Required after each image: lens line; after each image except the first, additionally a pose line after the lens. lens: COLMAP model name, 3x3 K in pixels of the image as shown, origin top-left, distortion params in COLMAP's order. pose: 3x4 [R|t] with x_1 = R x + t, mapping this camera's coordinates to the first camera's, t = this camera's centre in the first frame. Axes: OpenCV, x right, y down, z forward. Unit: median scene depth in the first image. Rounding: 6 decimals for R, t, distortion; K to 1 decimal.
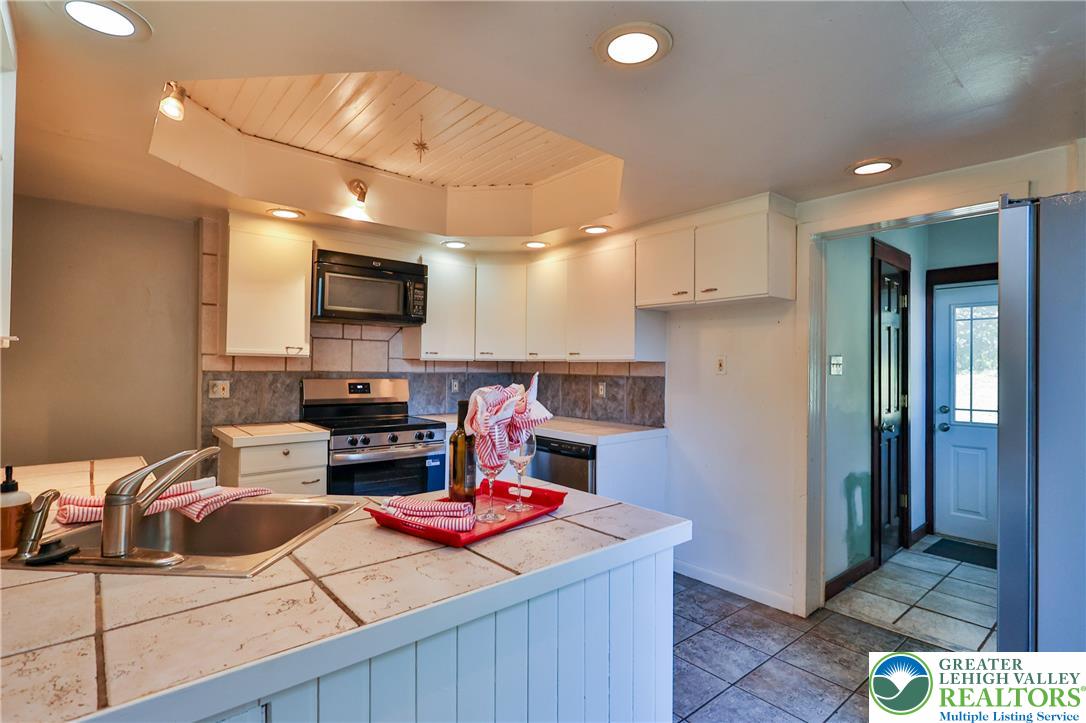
lens RADIAL K [[529.7, 0, 543.0], [0, 529.7, 361.5], [0, 0, 1]] dist [-0.001024, 0.000060]
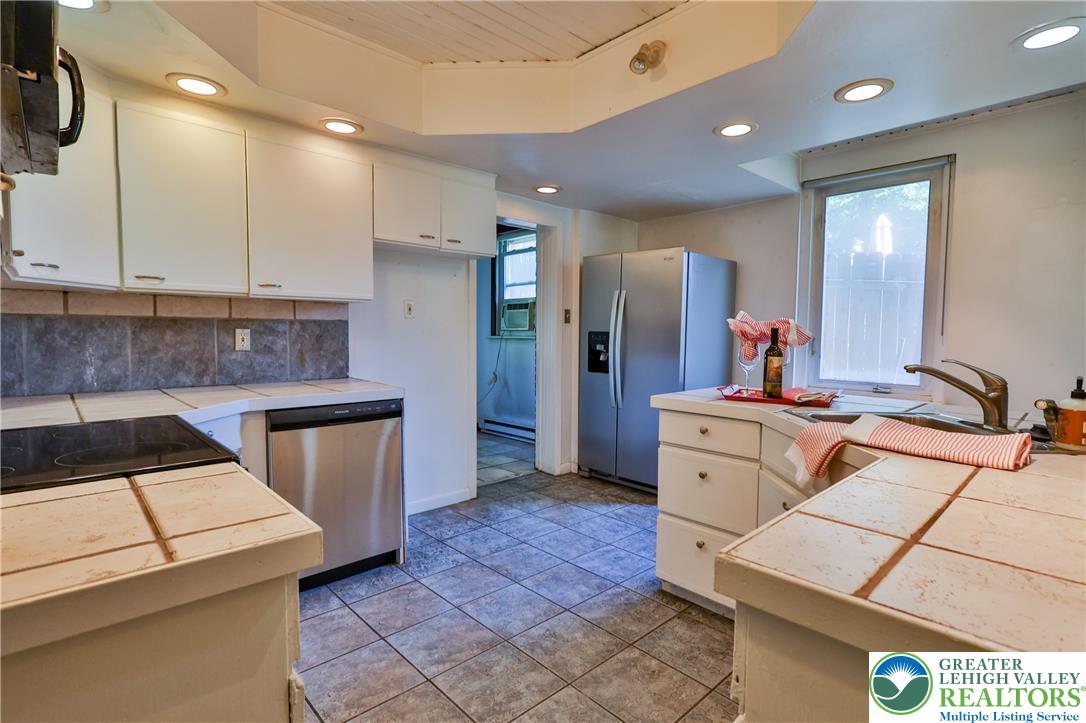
lens RADIAL K [[529.7, 0, 543.0], [0, 529.7, 361.5], [0, 0, 1]] dist [-0.001024, 0.000060]
pose [[-0.050719, -0.068126, 0.996387, -0.643263], [-0.017084, 0.997584, 0.067339, 0.030425], [-0.998567, -0.013607, -0.051760, 0.685251]]
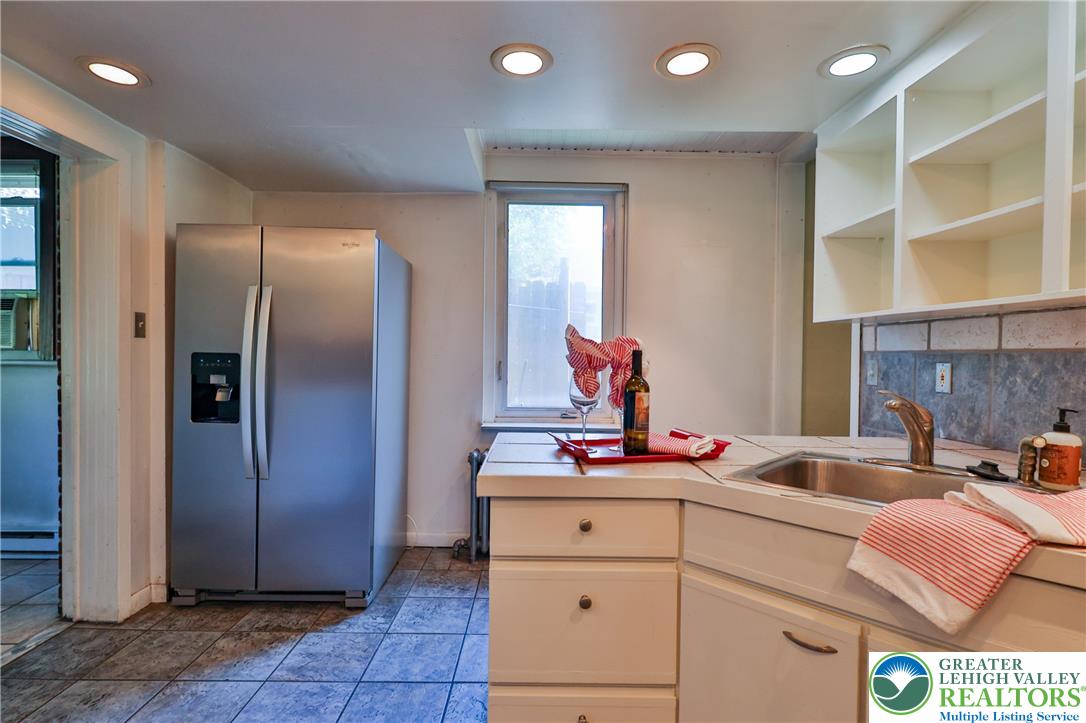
lens RADIAL K [[529.7, 0, 543.0], [0, 529.7, 361.5], [0, 0, 1]] dist [-0.001024, 0.000060]
pose [[-0.768938, -0.026199, 0.638787, -0.265673], [-0.023510, 0.999643, 0.012698, 0.033412], [-0.638891, -0.005254, -0.769279, 0.757942]]
